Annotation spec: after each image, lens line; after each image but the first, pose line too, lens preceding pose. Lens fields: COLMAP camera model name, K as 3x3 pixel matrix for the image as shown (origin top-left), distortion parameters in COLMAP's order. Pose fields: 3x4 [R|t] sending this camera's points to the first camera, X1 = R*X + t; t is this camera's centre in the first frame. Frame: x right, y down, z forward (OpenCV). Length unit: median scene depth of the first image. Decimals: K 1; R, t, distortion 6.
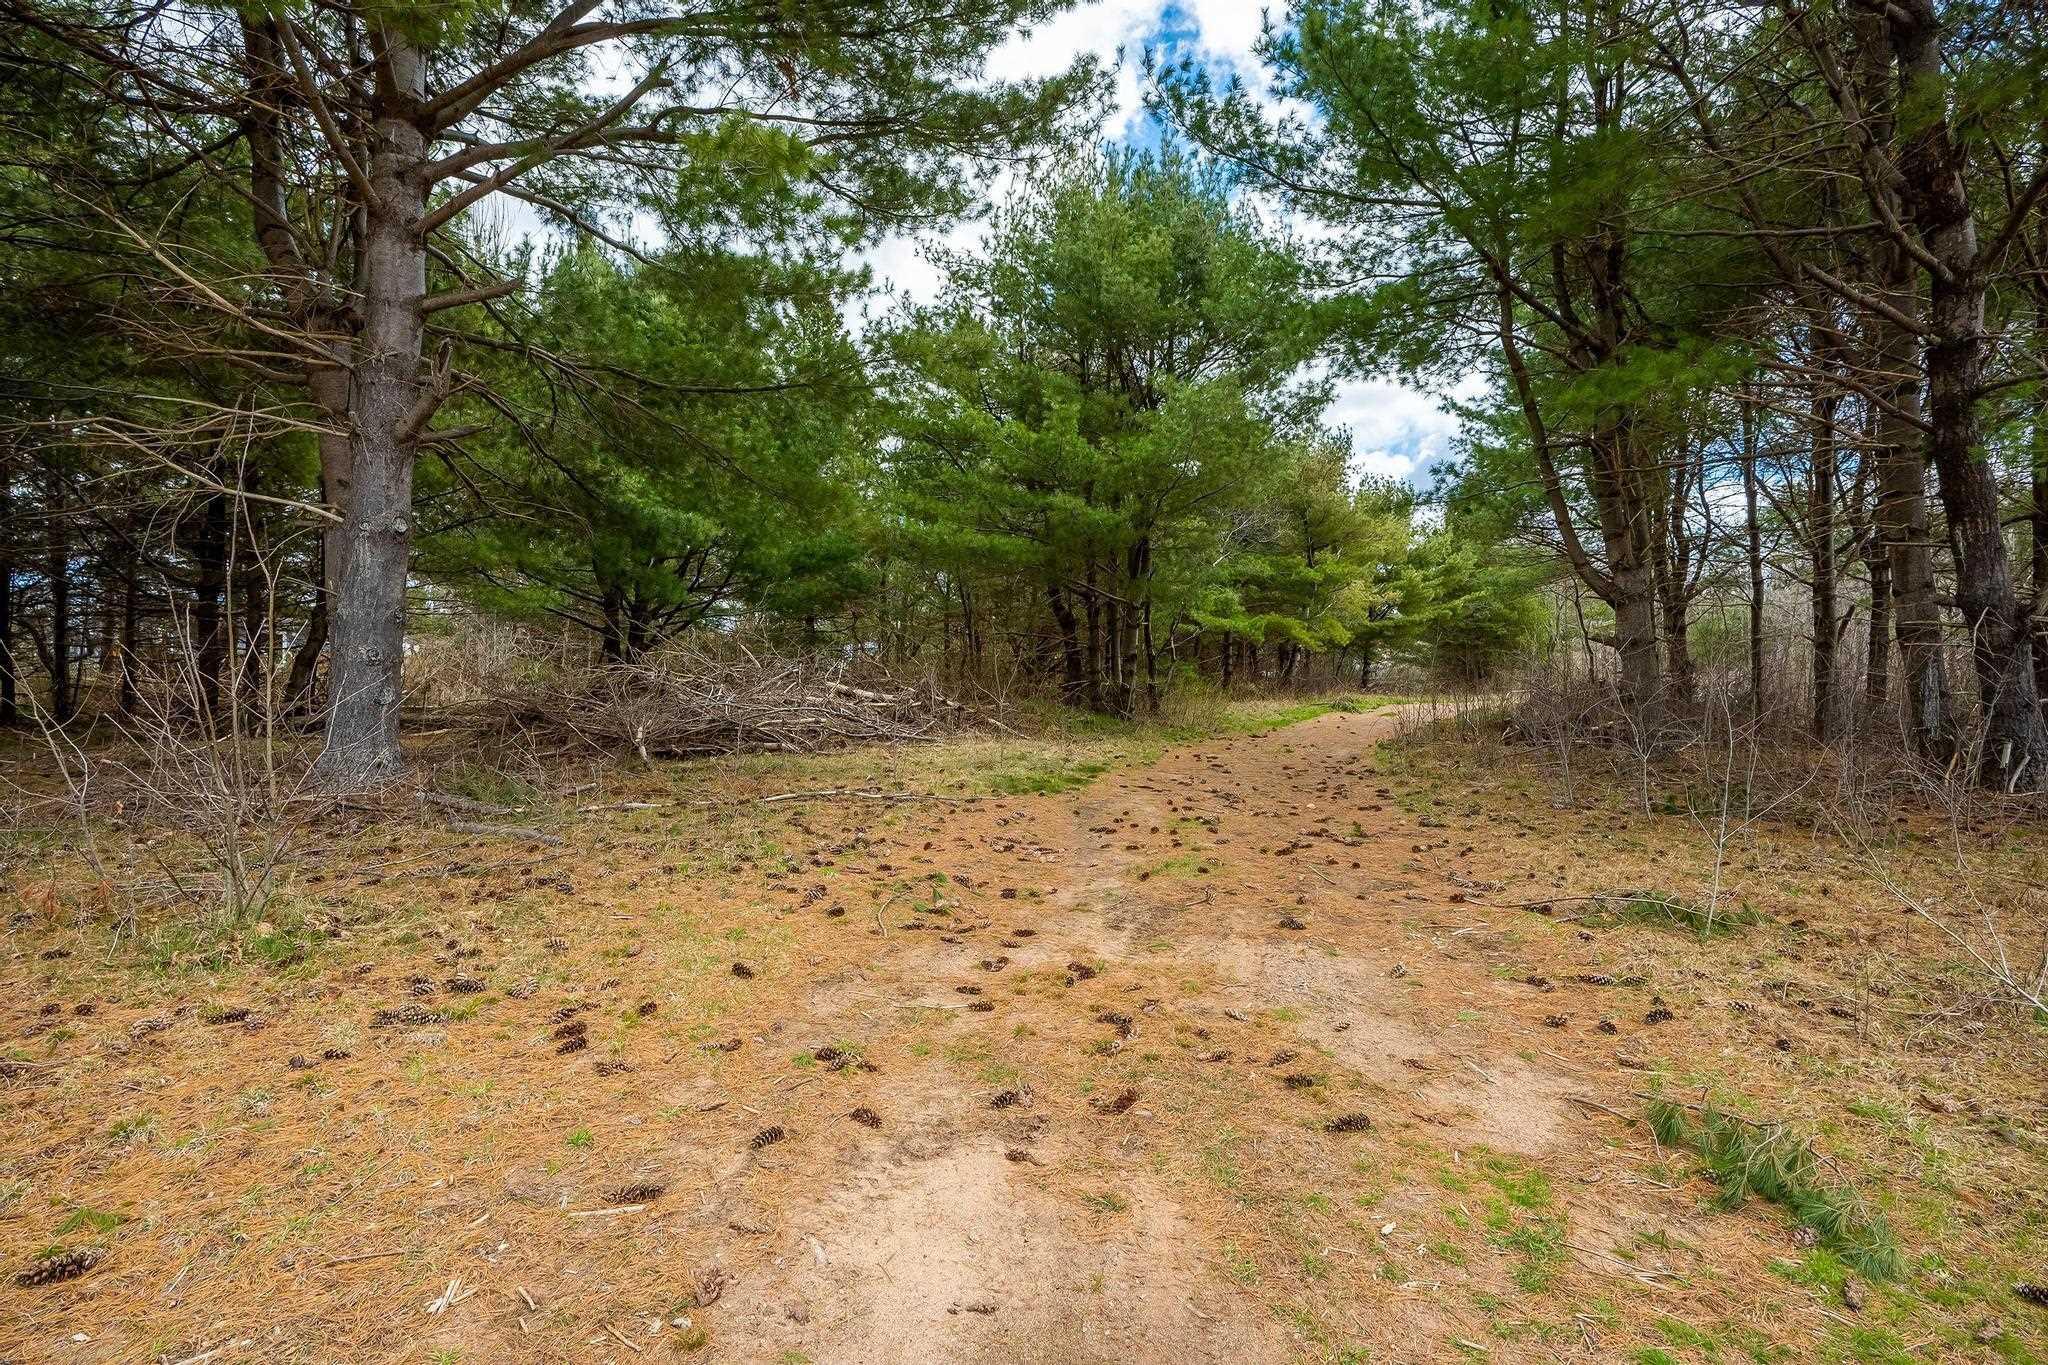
lens RADIAL K [[1018.9, 0, 1024.0], [0, 1018.9, 682.5], [0, 0, 1]] dist [-0.024268, -0.000297]
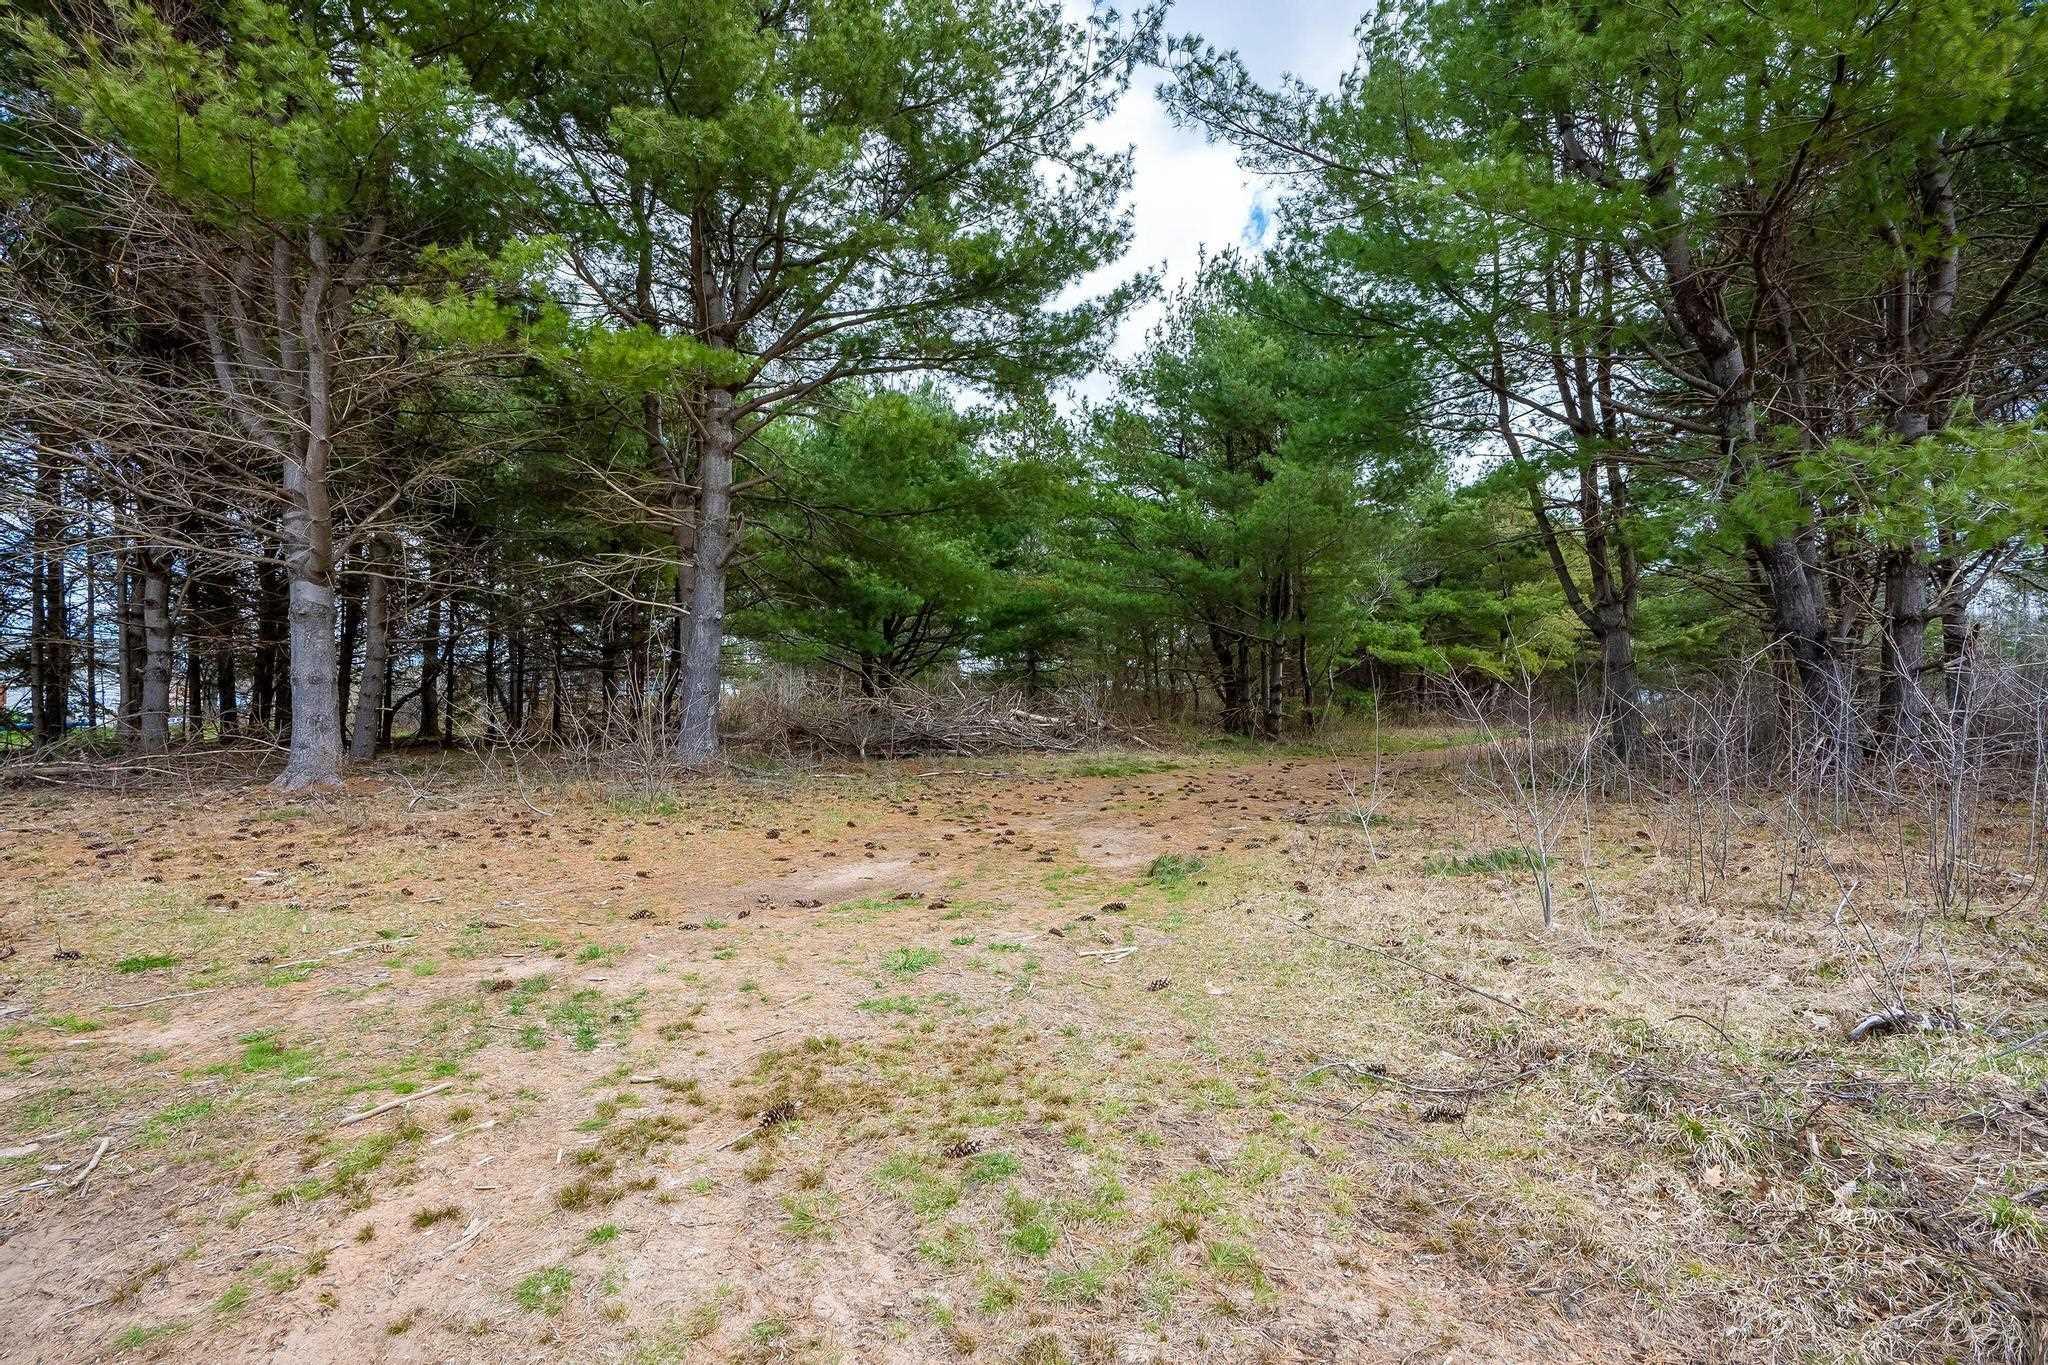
lens RADIAL K [[1083.6, 0, 1024.0], [0, 1083.6, 682.5], [0, 0, 1]] dist [-0.000071, -0.000002]
pose [[0.958859, -0.014345, -0.283519, 0.185843], [0.003788, 0.999280, -0.037748, 0.015658], [0.283857, 0.035121, 0.958223, -0.286180]]
